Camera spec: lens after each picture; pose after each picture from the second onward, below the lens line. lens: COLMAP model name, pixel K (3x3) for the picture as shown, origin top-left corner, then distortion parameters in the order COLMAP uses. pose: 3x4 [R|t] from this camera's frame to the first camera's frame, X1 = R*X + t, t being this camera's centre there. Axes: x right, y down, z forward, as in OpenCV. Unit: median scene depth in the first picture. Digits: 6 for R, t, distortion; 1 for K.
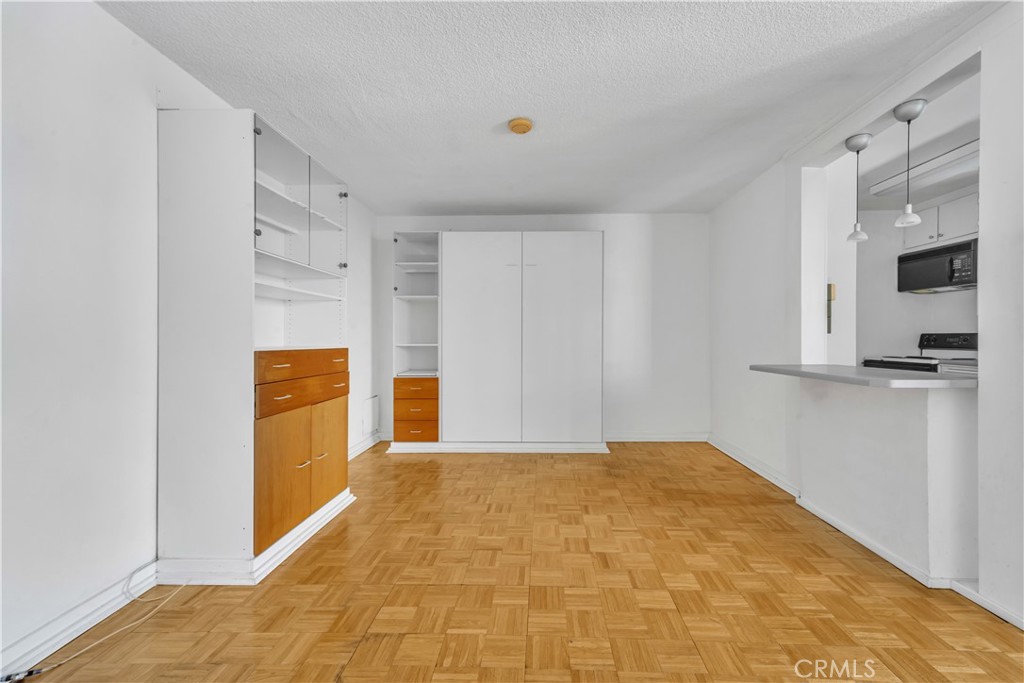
lens RADIAL K [[411.8, 0, 523.6], [0, 411.8, 340.5], [0, 0, 1]] dist [0.009446, -0.000400]
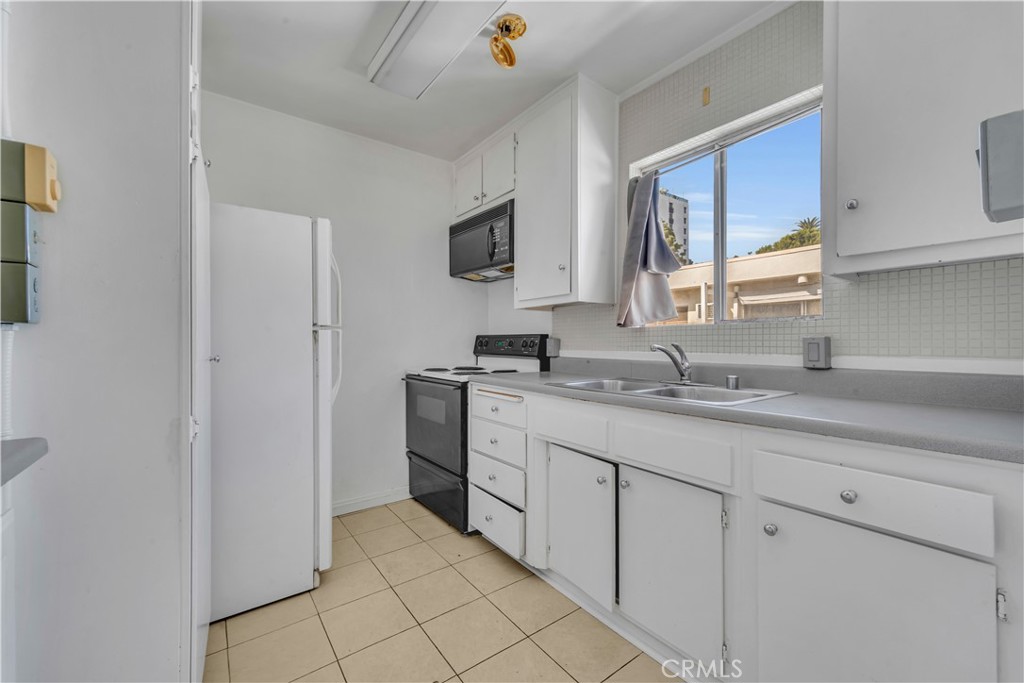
lens RADIAL K [[413.3, 0, 514.2], [0, 413.3, 341.9], [0, 0, 1]] dist [0.001301, 0.005009]
pose [[0.776080, -0.000595, 0.630635, 0.628888], [0.004123, 0.999983, -0.004130, -0.001933], [-0.630621, 0.005805, 0.776069, 0.445836]]
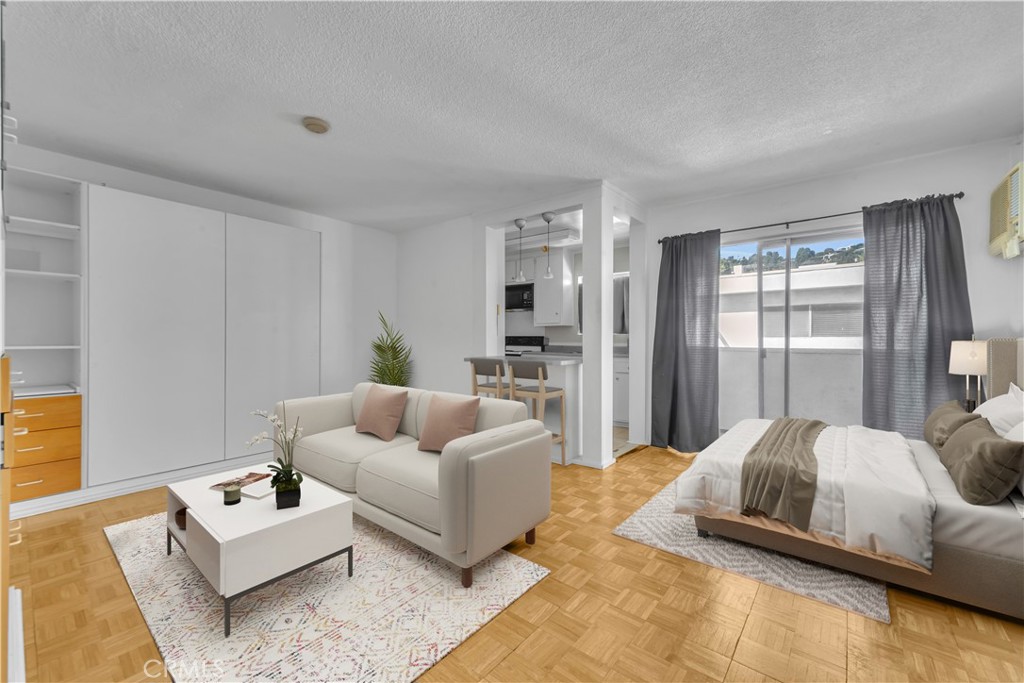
lens RADIAL K [[409.2, 0, 512.0], [0, 409.2, 341.5], [0, 0, 1]] dist [0.001017, -0.000108]
pose [[0.598289, -0.002903, 0.801275, -0.360187], [-0.000104, 0.999993, 0.003701, -0.001612], [-0.801280, -0.002297, 0.598285, 0.021283]]
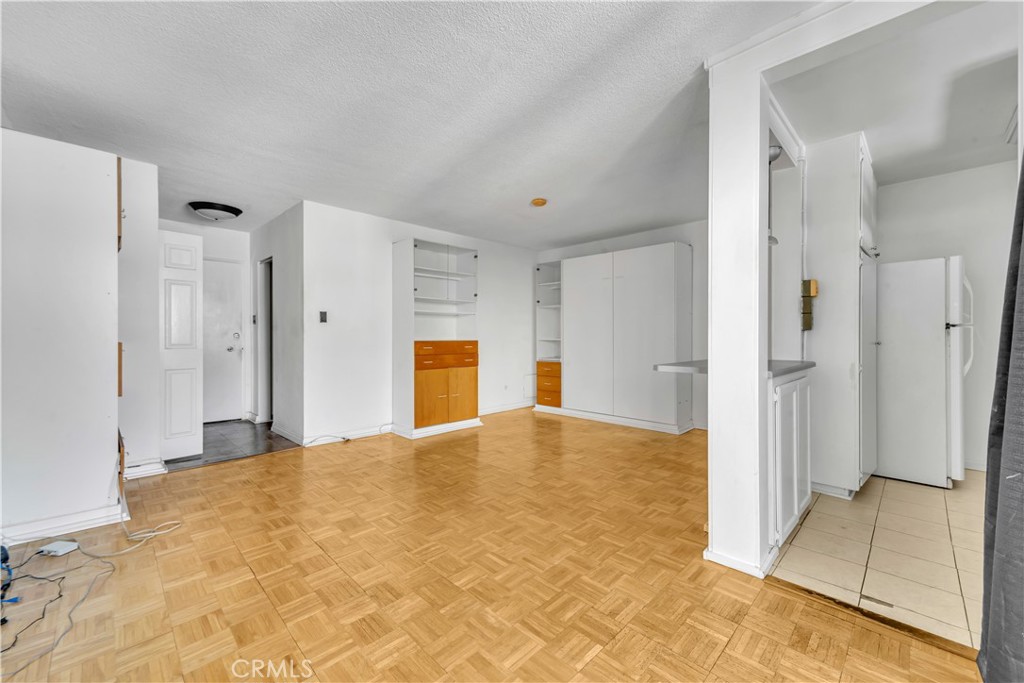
lens RADIAL K [[399.8, 0, 507.5], [0, 399.8, 335.5], [0, 0, 1]] dist [0.009761, -0.000007]
pose [[0.731242, 0.000308, -0.682118, 0.666657], [-0.001828, 0.999997, -0.001507, -0.000891], [0.682116, 0.002349, 0.731240, -0.150639]]
